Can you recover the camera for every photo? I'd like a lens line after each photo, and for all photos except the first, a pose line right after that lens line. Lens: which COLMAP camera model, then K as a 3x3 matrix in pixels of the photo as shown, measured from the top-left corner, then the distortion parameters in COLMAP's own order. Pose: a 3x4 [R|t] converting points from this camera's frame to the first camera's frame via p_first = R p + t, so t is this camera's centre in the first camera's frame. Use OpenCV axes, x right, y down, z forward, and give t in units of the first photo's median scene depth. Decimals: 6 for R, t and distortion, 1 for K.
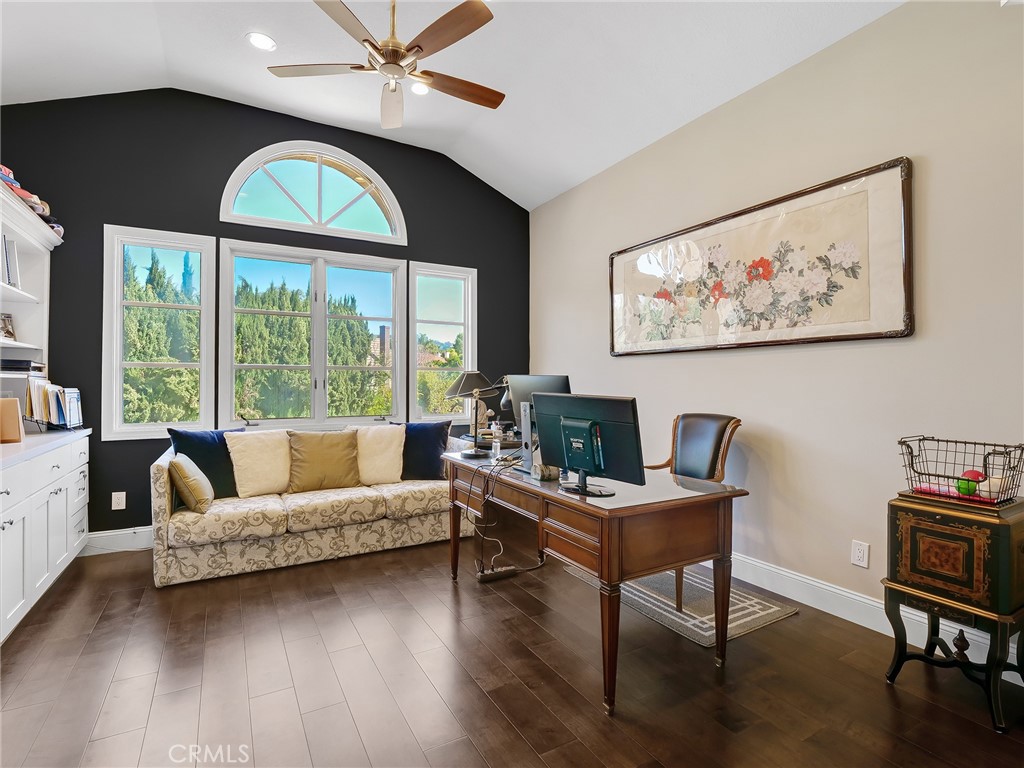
lens RADIAL K [[501.0, 0, 511.3], [0, 501.0, 378.6], [0, 0, 1]] dist [-0.016643, 0.000002]
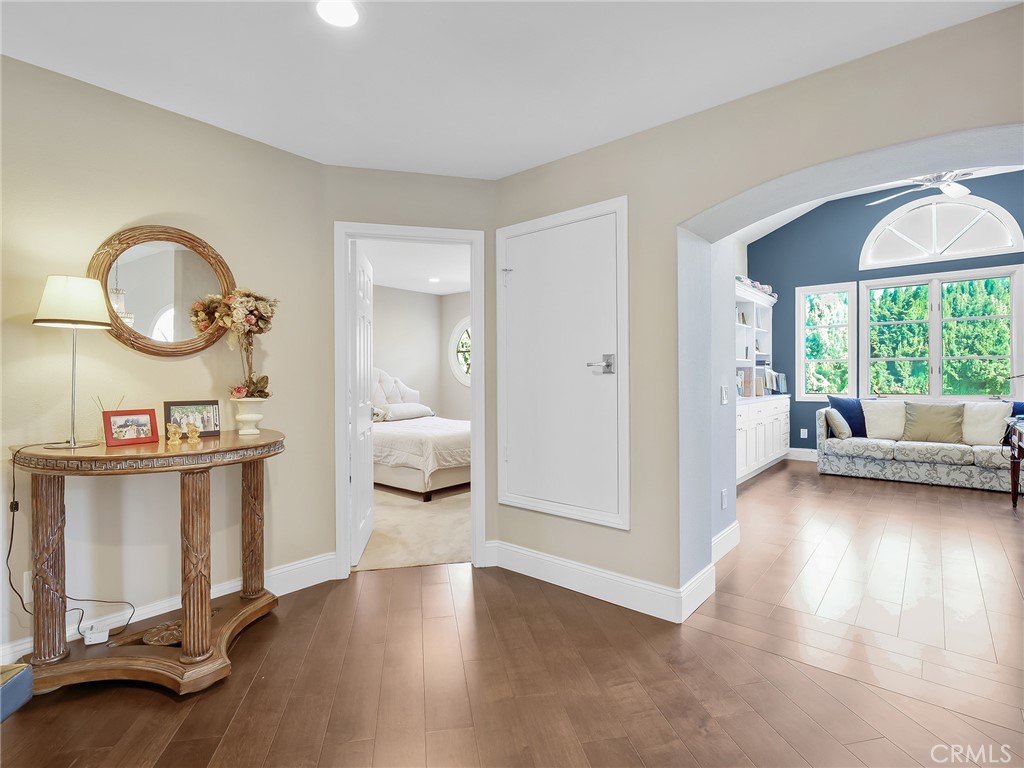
lens RADIAL K [[501.0, 0, 511.3], [0, 501.0, 378.6], [0, 0, 1]] dist [-0.016643, 0.000002]
pose [[0.336337, 0.001447, -0.941741, 0.620968], [0.011417, 0.999919, 0.005614, 0.015582], [0.941672, -0.012640, 0.336293, -0.687129]]
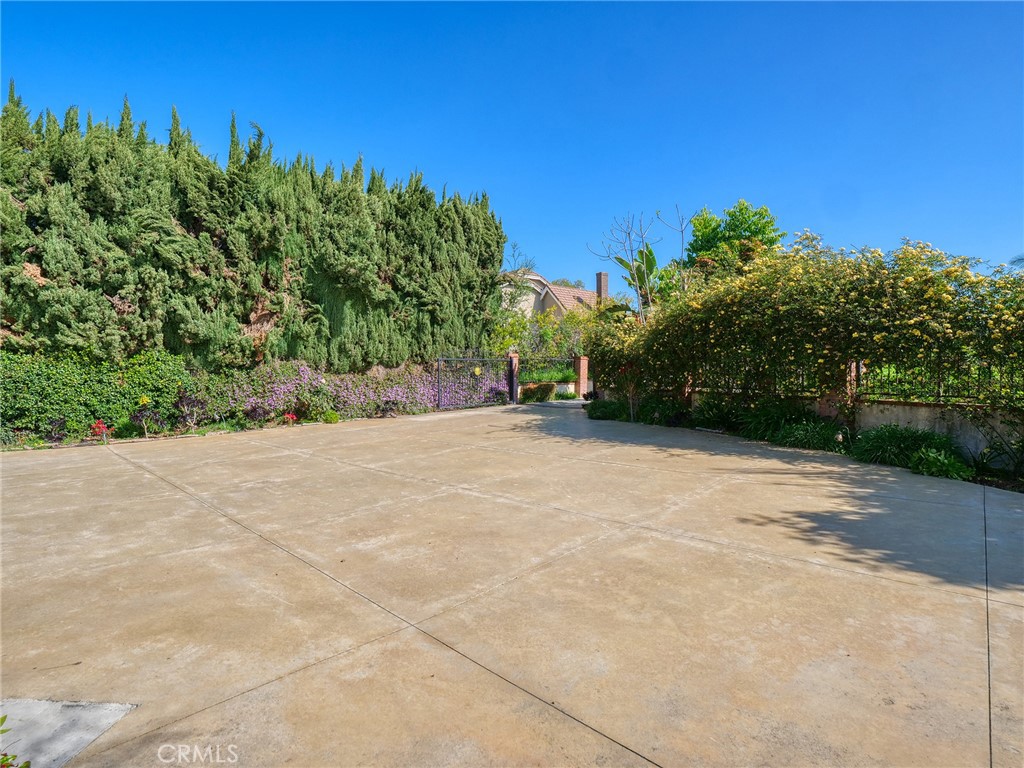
lens RADIAL K [[501.0, 0, 511.3], [0, 501.0, 378.6], [0, 0, 1]] dist [-0.016643, 0.000002]
pose [[0.842365, 0.001572, -0.538906, 1.051981], [0.003923, 0.999951, 0.009048, 0.869697], [0.538894, -0.009736, 0.842318, 2.239671]]
